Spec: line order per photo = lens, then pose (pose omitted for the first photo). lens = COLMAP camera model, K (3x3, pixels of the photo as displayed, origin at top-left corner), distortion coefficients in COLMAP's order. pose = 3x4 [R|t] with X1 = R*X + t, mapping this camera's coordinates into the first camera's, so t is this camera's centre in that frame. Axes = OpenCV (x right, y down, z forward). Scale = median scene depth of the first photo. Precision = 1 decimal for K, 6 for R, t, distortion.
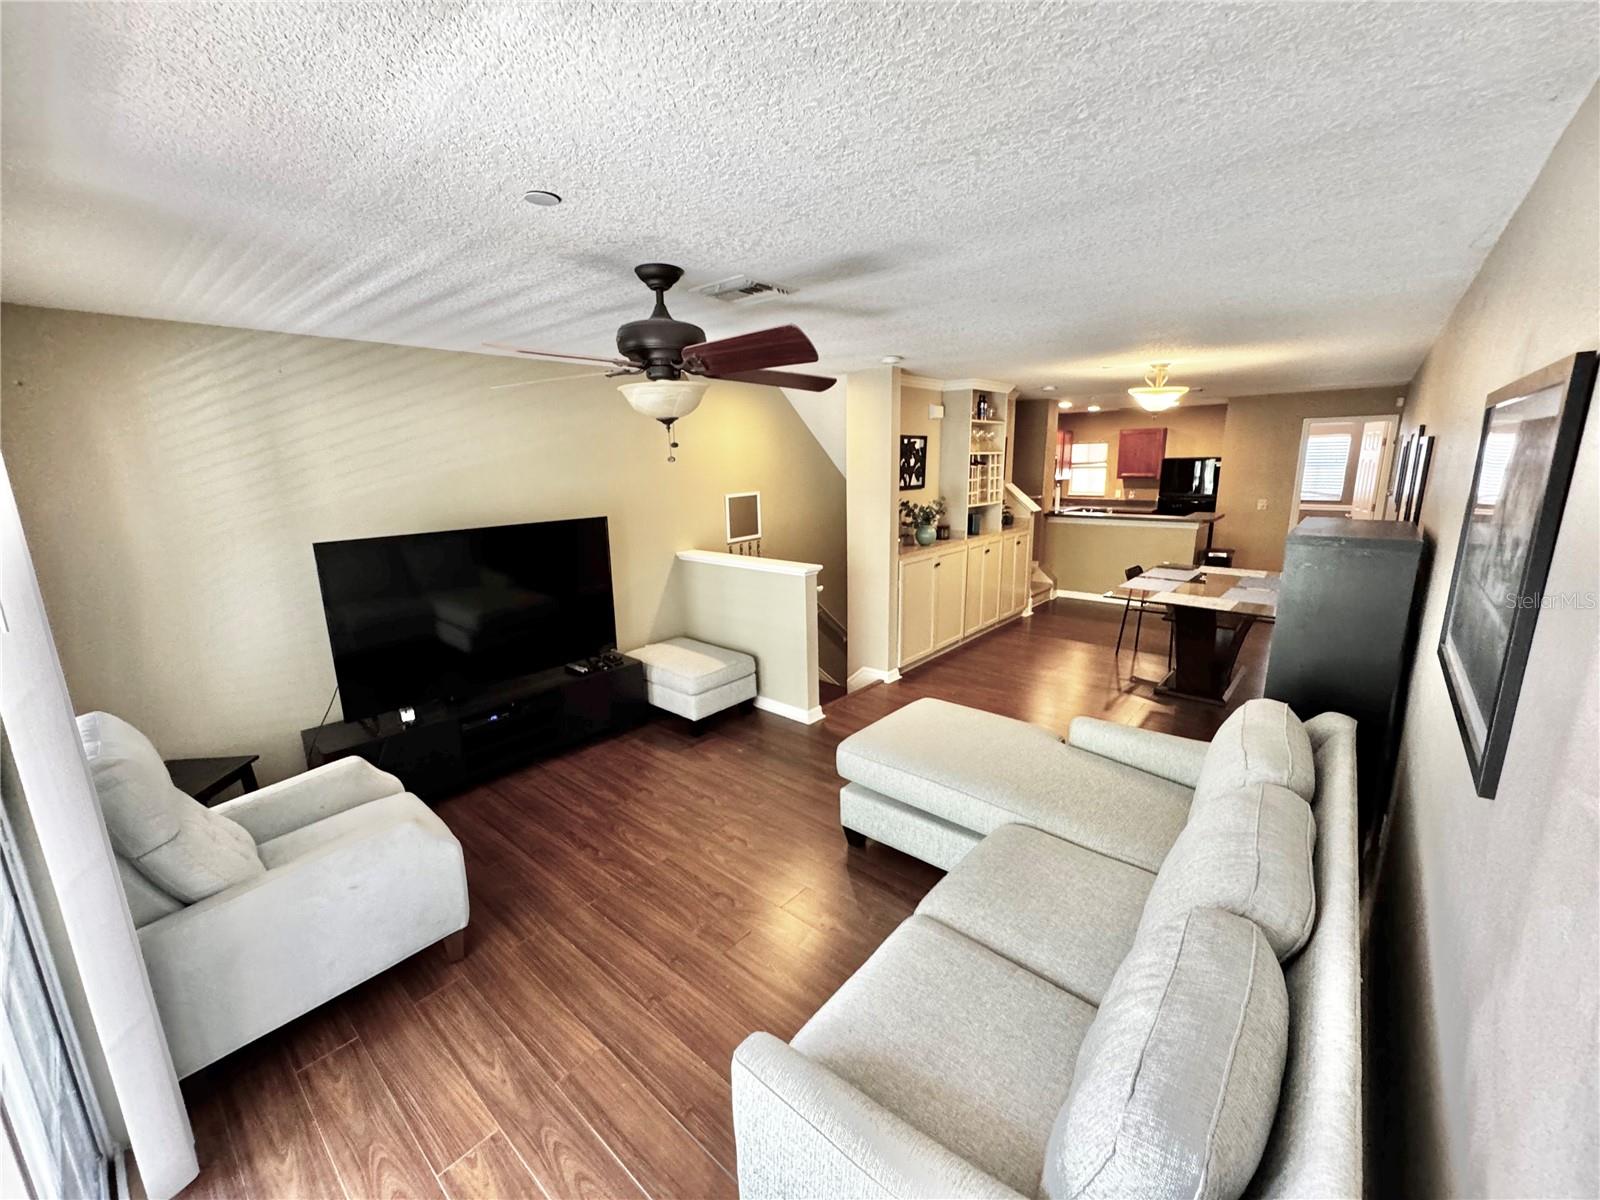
lens RADIAL K [[638.0, 0, 811.5], [0, 638.0, 603.0], [0, 0, 1]] dist [-0.000423, 0.000411]
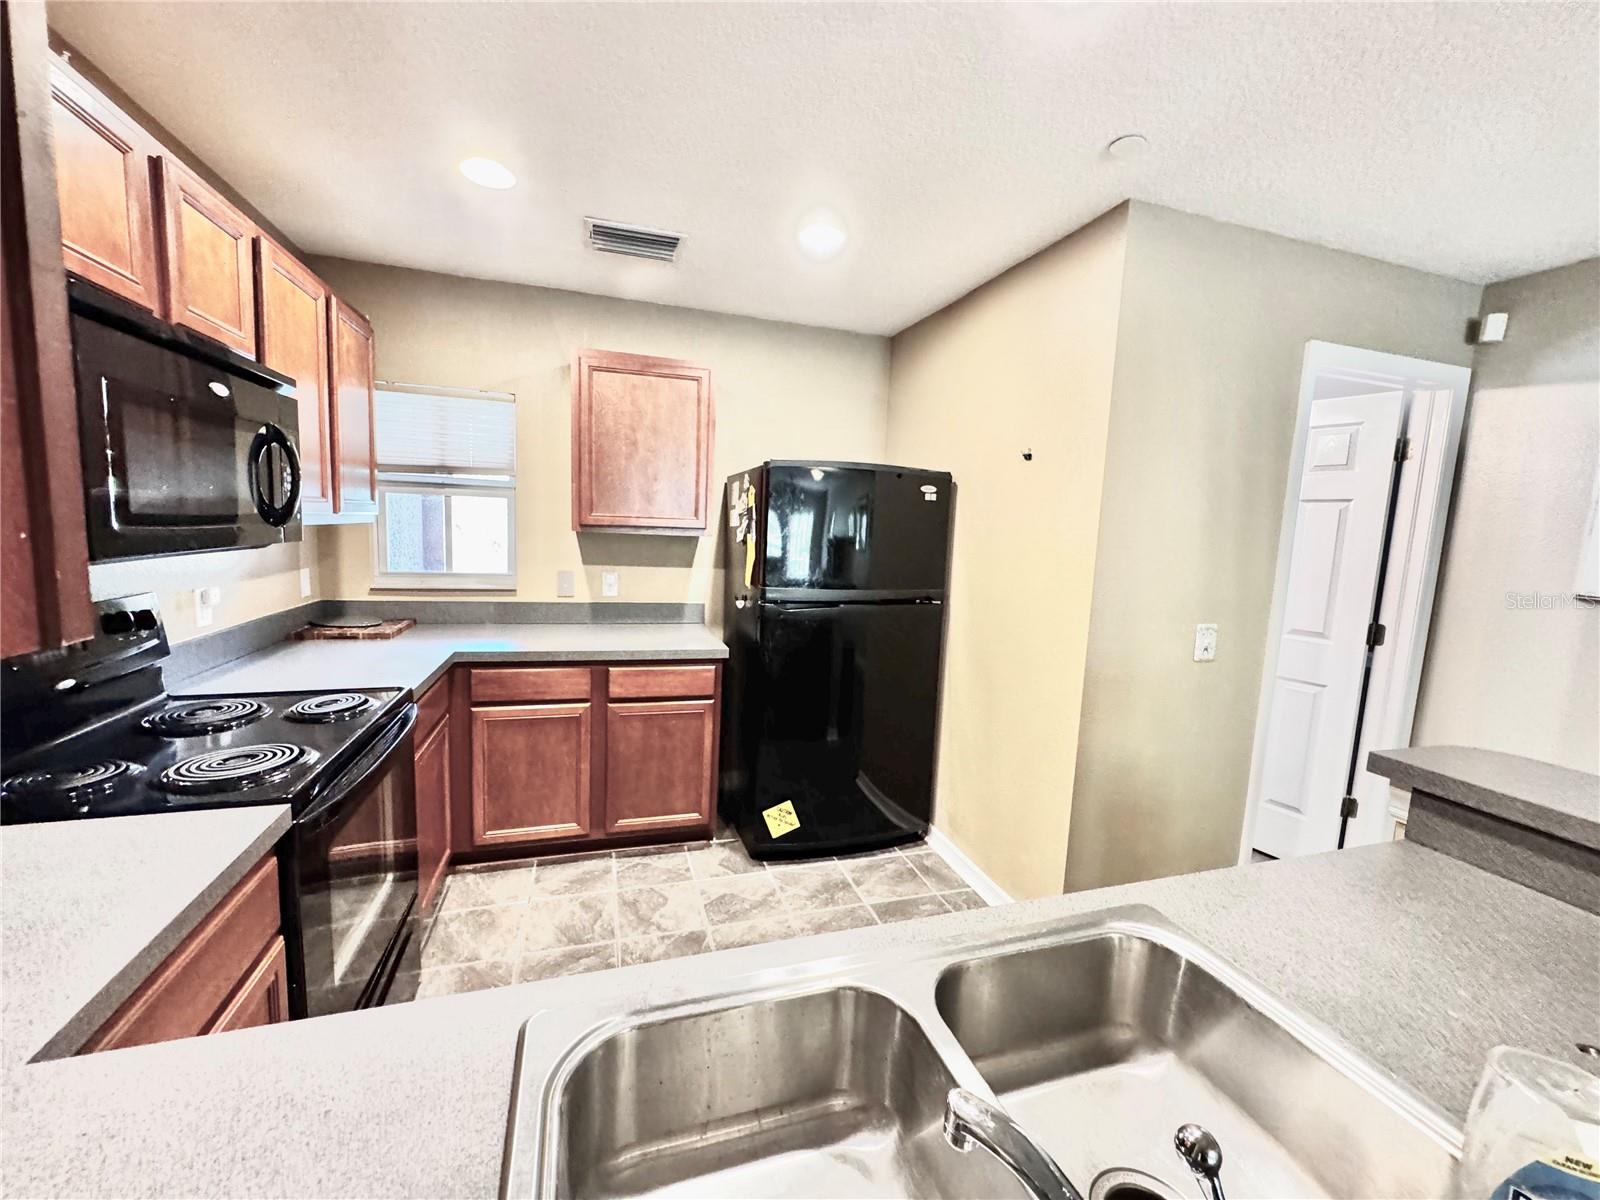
lens RADIAL K [[638.0, 0, 798.2], [0, 638.0, 596.1], [0, 0, 1]] dist [-0.000423, 0.000411]
pose [[0.534953, -0.053561, 0.843182, 0.443217], [0.135065, 0.990575, -0.022768, -0.217268], [-0.834016, 0.126064, 0.537146, 1.141273]]
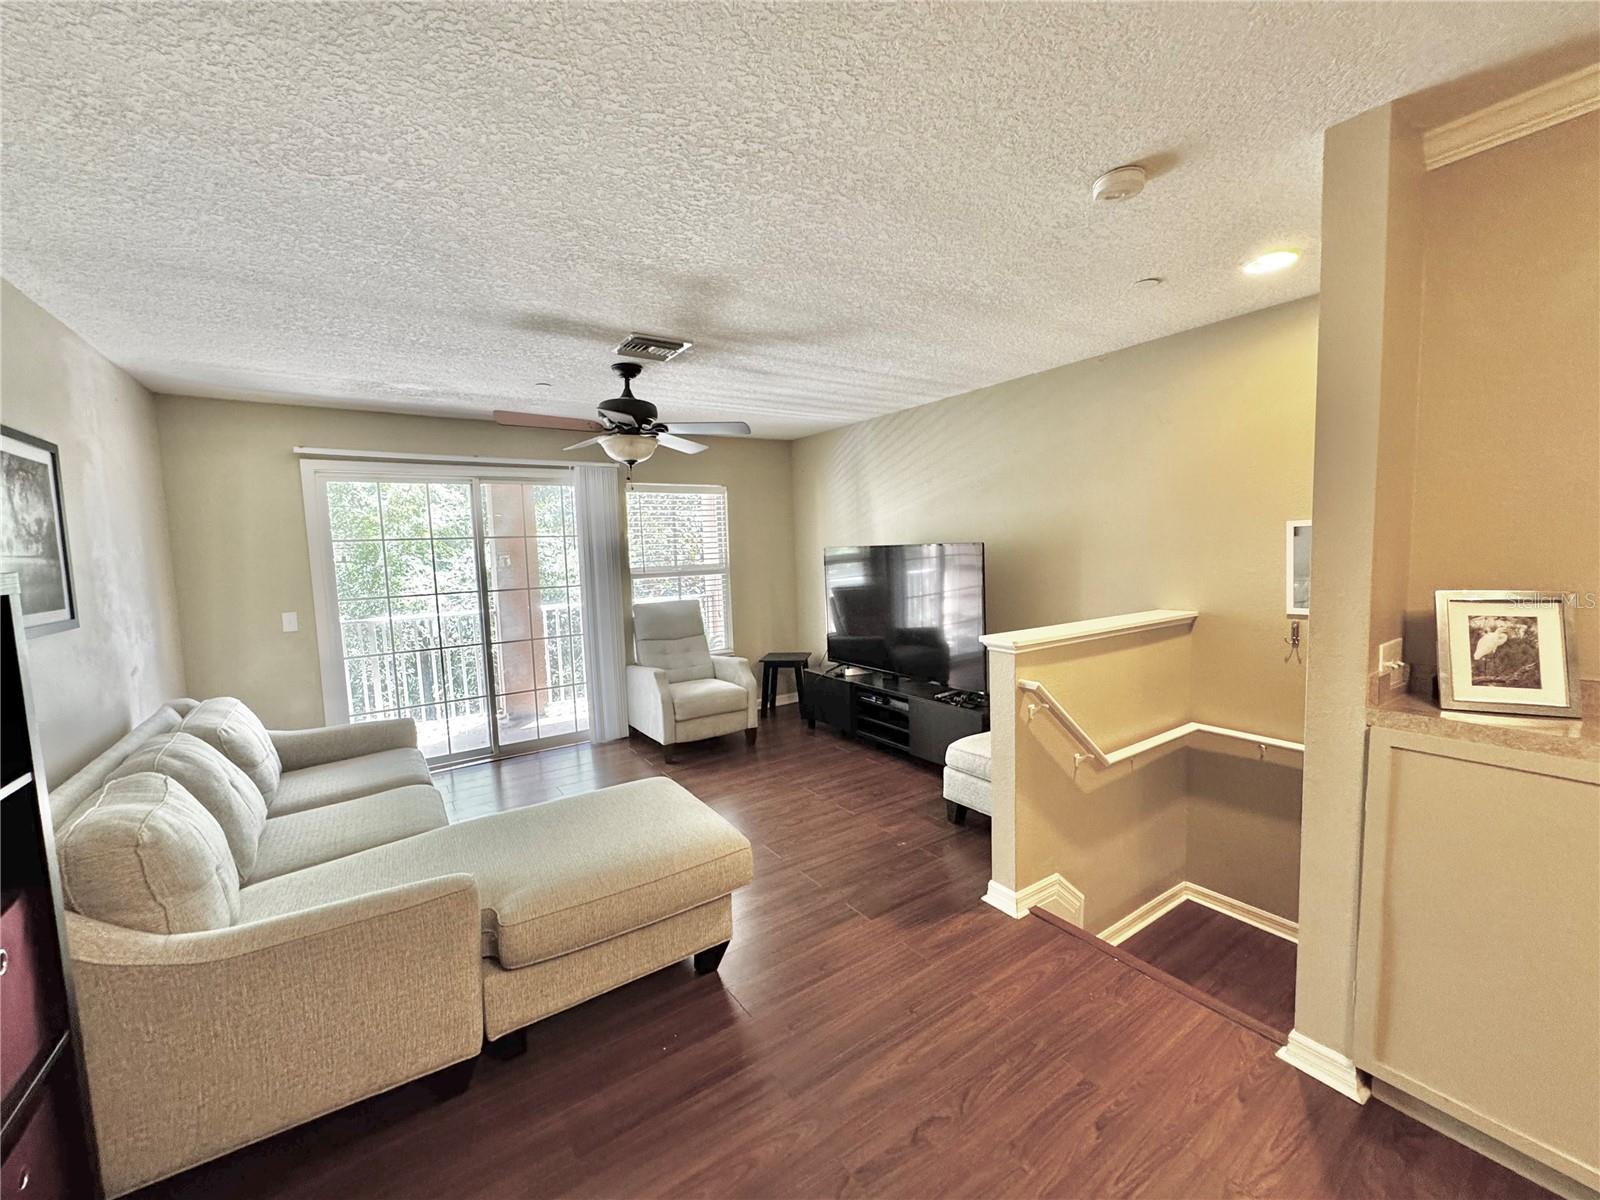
lens RADIAL K [[638.0, 0, 793.7], [0, 638.0, 603.8], [0, 0, 1]] dist [-0.000423, 0.000411]
pose [[-0.267539, 0.112360, -0.956973, 0.364715], [-0.180510, 0.969749, 0.164324, -0.089144], [0.946488, 0.216707, -0.239164, 0.576069]]
